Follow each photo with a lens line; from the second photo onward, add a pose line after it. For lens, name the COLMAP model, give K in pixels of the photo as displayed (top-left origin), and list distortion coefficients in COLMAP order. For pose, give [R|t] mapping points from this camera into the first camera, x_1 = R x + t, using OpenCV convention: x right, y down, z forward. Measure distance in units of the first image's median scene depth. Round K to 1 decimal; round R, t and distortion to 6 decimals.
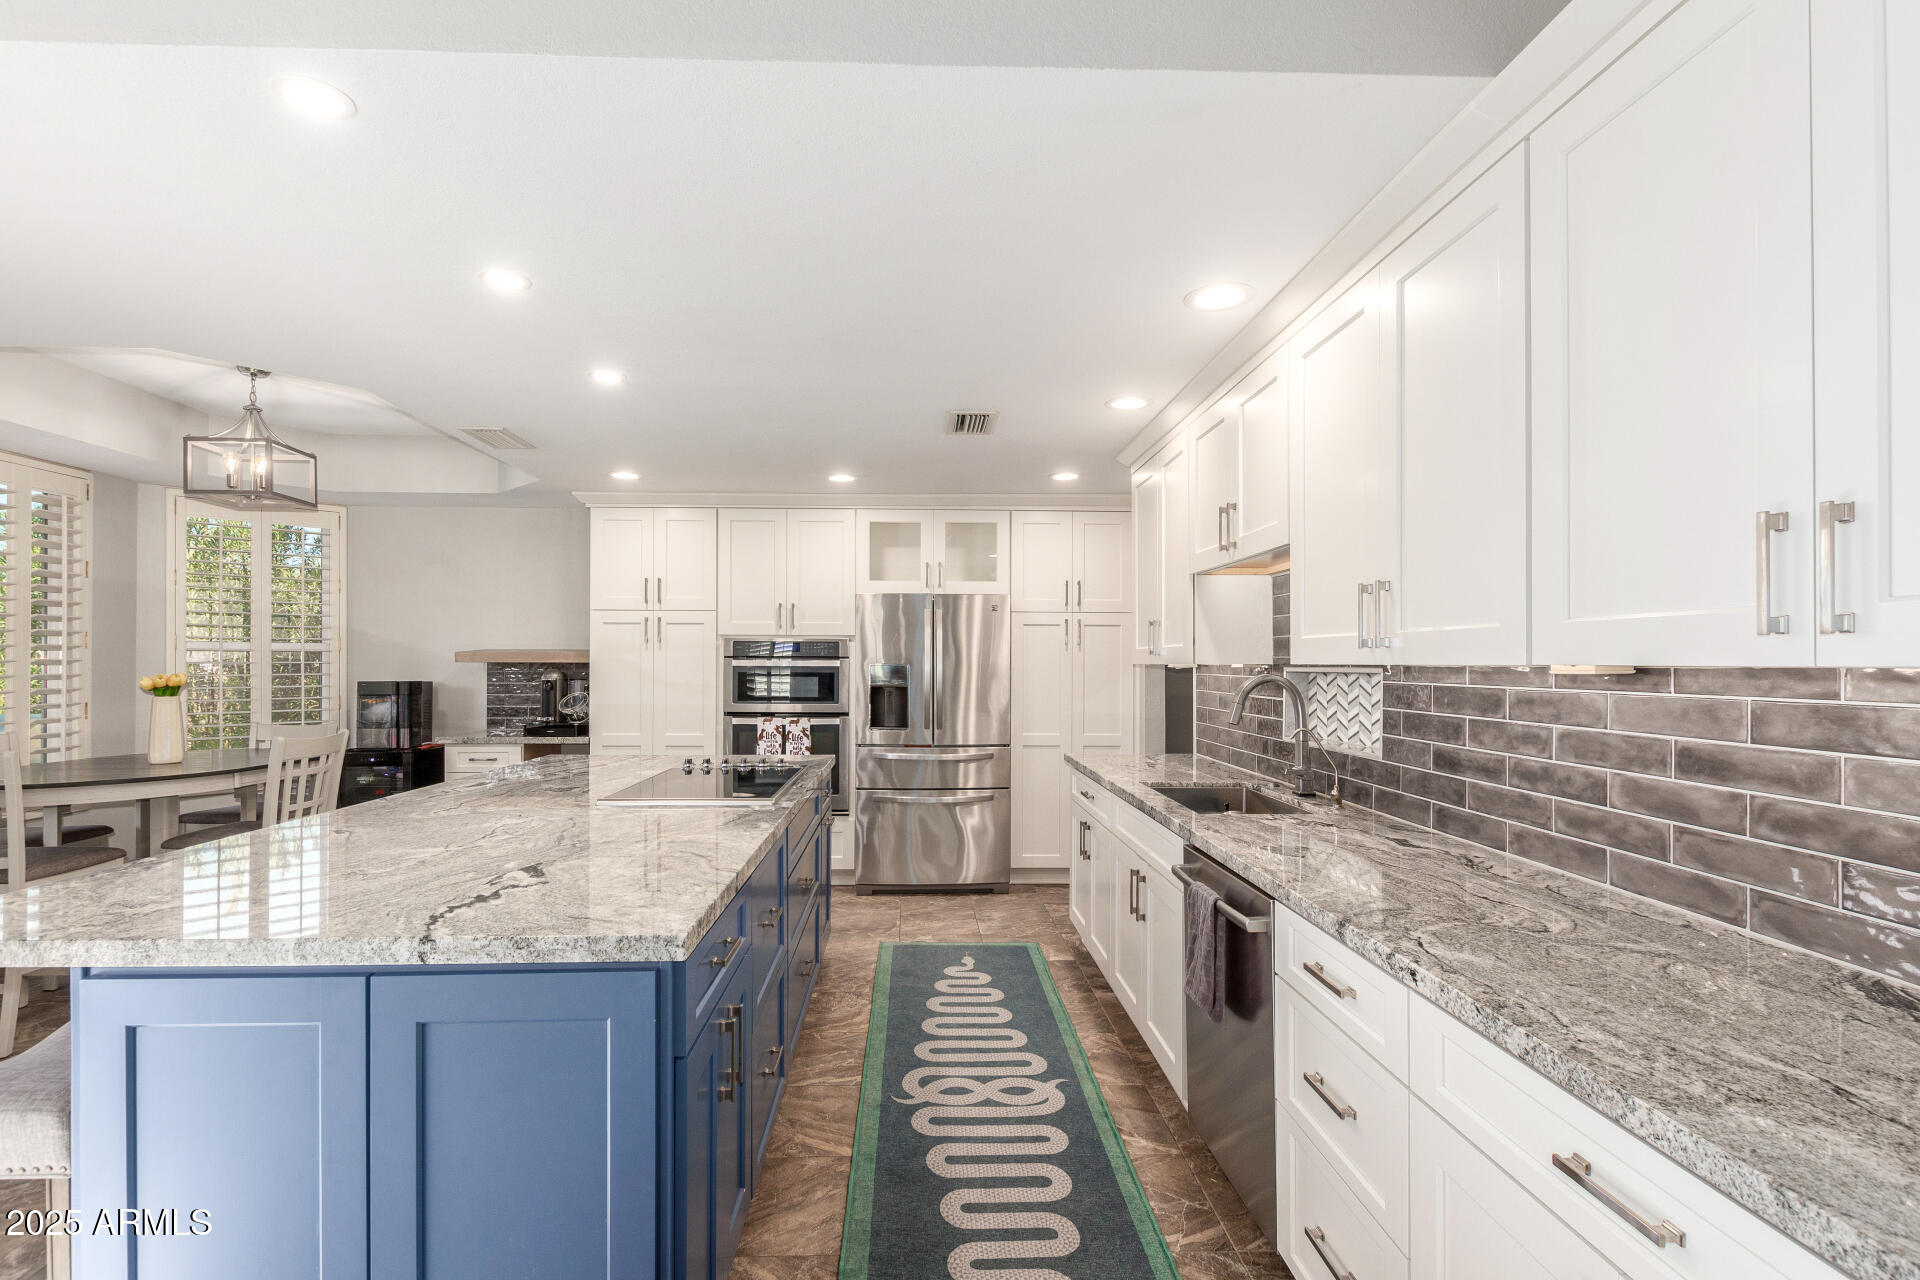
lens RADIAL K [[893.9, 0, 956.3], [0, 893.9, 654.5], [0, 0, 1]] dist [-0.001109, 0.002910]
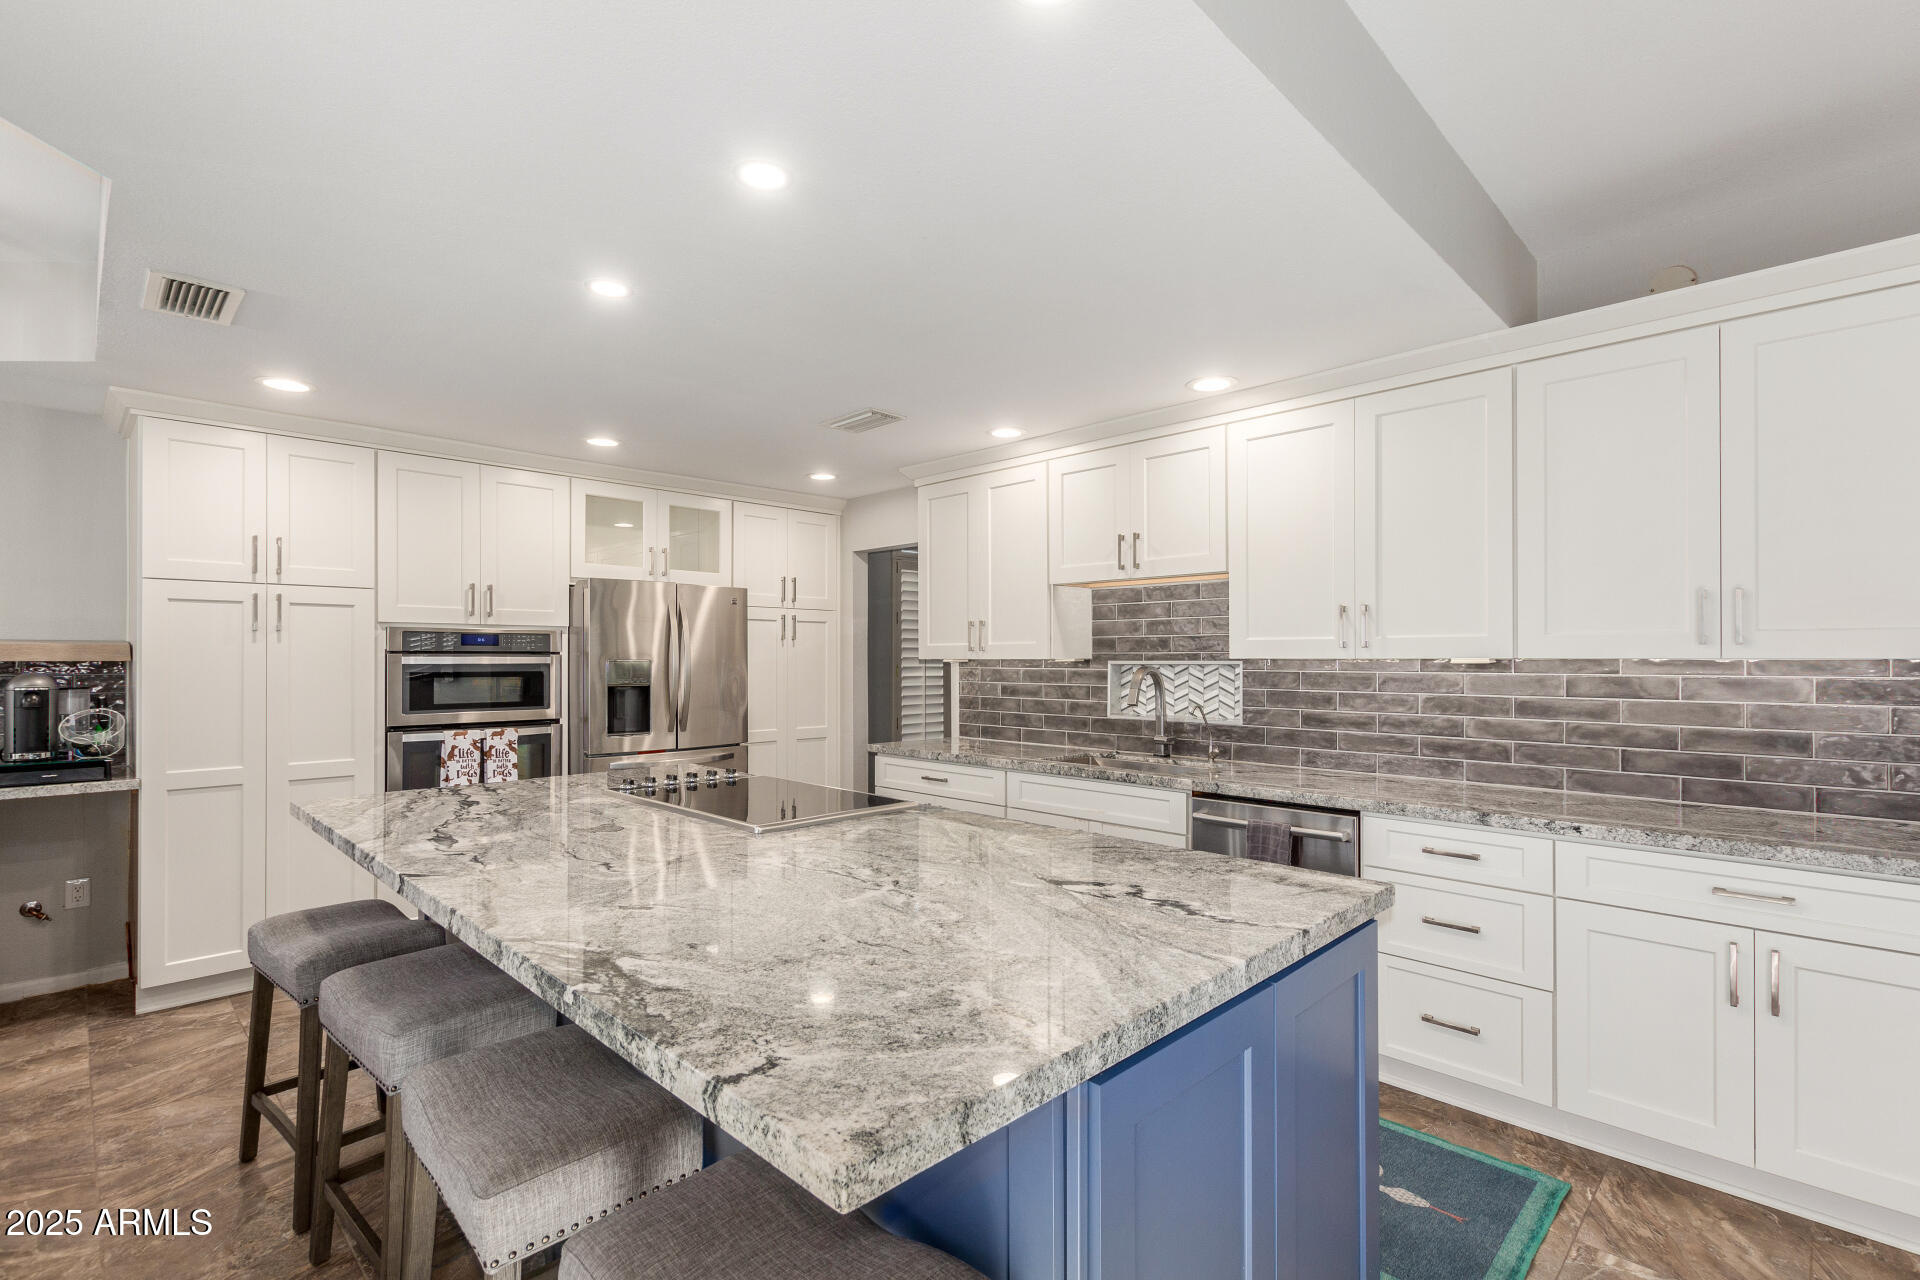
lens RADIAL K [[893.9, 0, 967.2], [0, 893.9, 641.2], [0, 0, 1]] dist [-0.001109, 0.002910]
pose [[0.724763, 0.005011, 0.688980, -0.648216], [-0.002120, 0.999985, -0.005042, -0.005717], [-0.688995, 0.002194, 0.724762, 0.207576]]
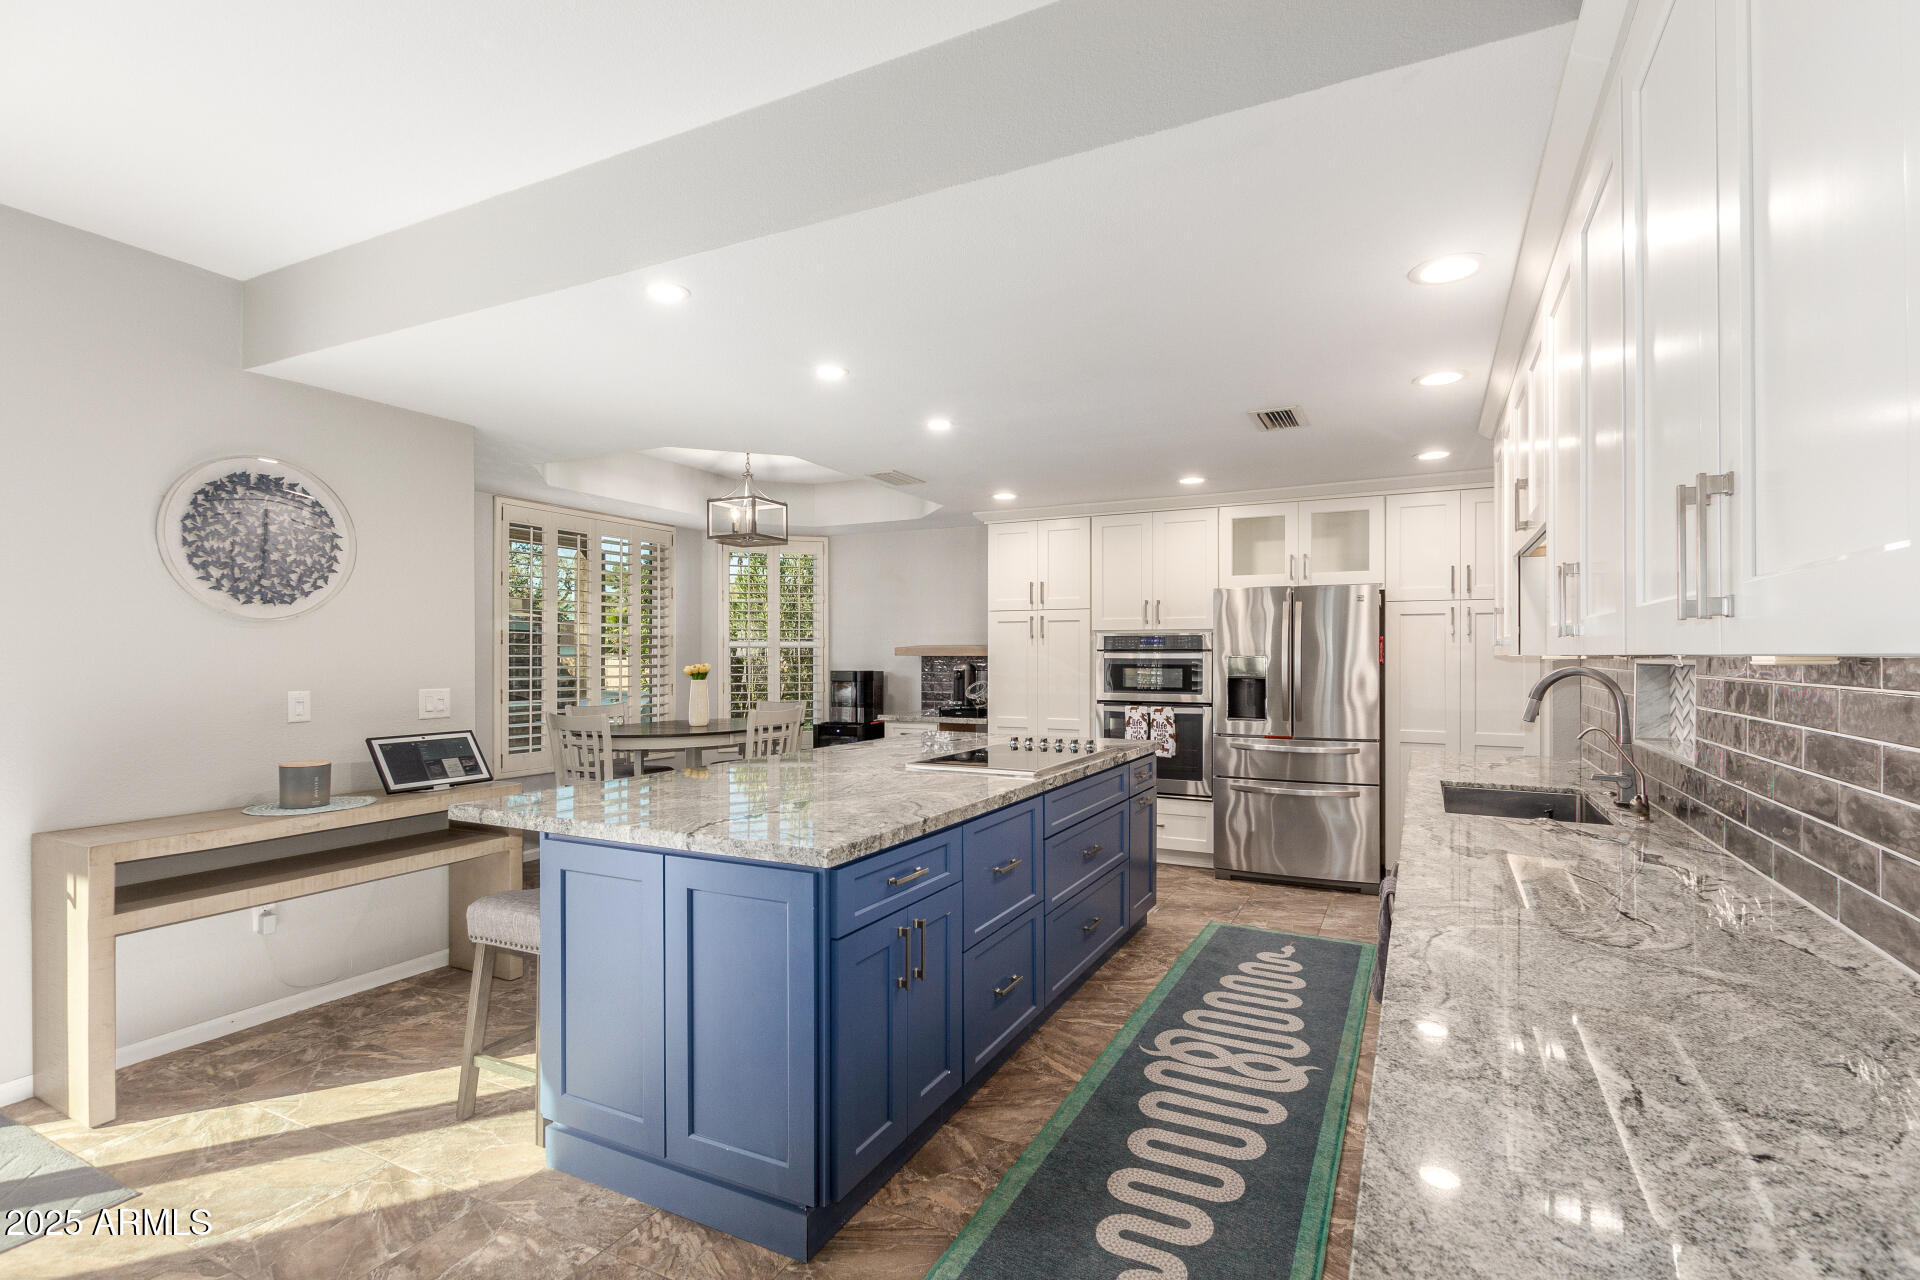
lens RADIAL K [[893.9, 0, 1013.3], [0, 893.9, 647.6], [0, 0, 1]] dist [-0.001109, 0.002910]
pose [[0.886369, -0.007824, -0.462913, 0.243774], [0.008108, 0.999966, -0.001376, 0.000359], [0.462908, -0.002533, 0.886402, -0.043930]]
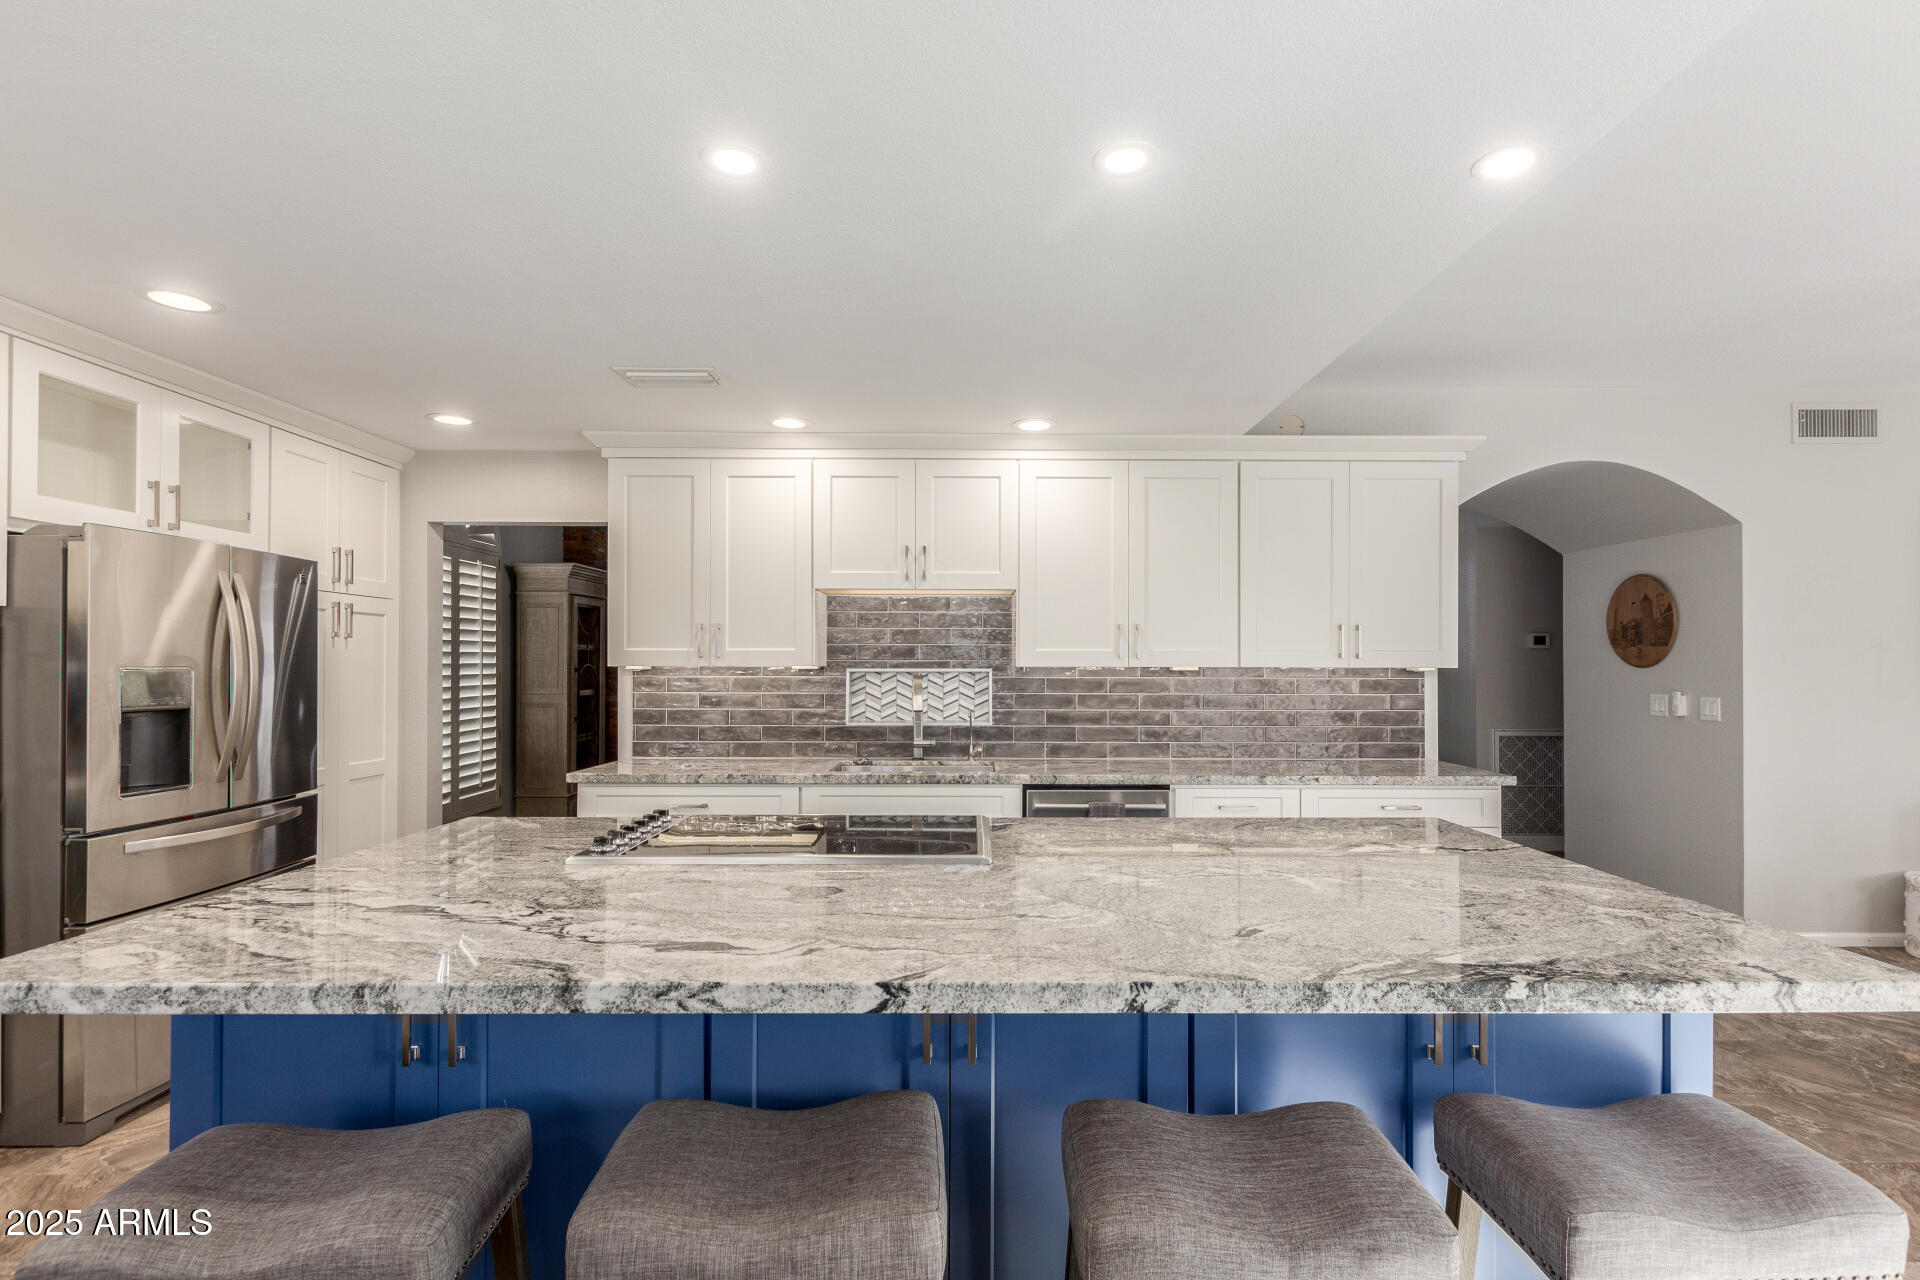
lens RADIAL K [[893.9, 0, 971.7], [0, 893.9, 651.5], [0, 0, 1]] dist [-0.001109, 0.002910]
pose [[0.018984, 0.008118, 0.999787, -0.890641], [-0.013692, 0.999875, -0.007859, -0.001168], [-0.999726, -0.013539, 0.019093, 0.789794]]
